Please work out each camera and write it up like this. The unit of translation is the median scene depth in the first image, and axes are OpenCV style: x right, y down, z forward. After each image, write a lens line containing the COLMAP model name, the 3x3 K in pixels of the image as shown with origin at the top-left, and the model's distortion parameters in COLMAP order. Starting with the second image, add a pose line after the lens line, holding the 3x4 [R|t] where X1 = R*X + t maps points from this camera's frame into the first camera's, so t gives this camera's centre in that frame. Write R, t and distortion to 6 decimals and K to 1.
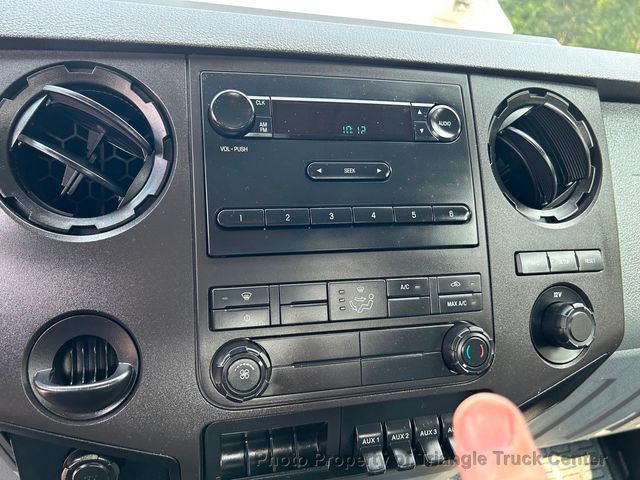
lens RADIAL K [[494.1, 0, 322.5], [0, 494.1, 246.7], [0, 0, 1]] dist [0.072273, -0.087531]
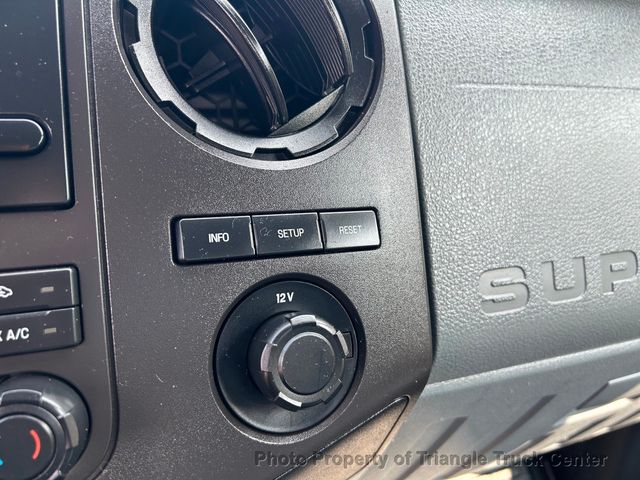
lens RADIAL K [[494.1, 0, 322.5], [0, 494.1, 246.7], [0, 0, 1]] dist [0.072273, -0.087531]
pose [[0.997991, -0.034420, 0.053189, 0.499999], [0.031916, 0.998375, 0.047215, 0.020856], [-0.054727, -0.045423, 0.997468, 0.502306]]
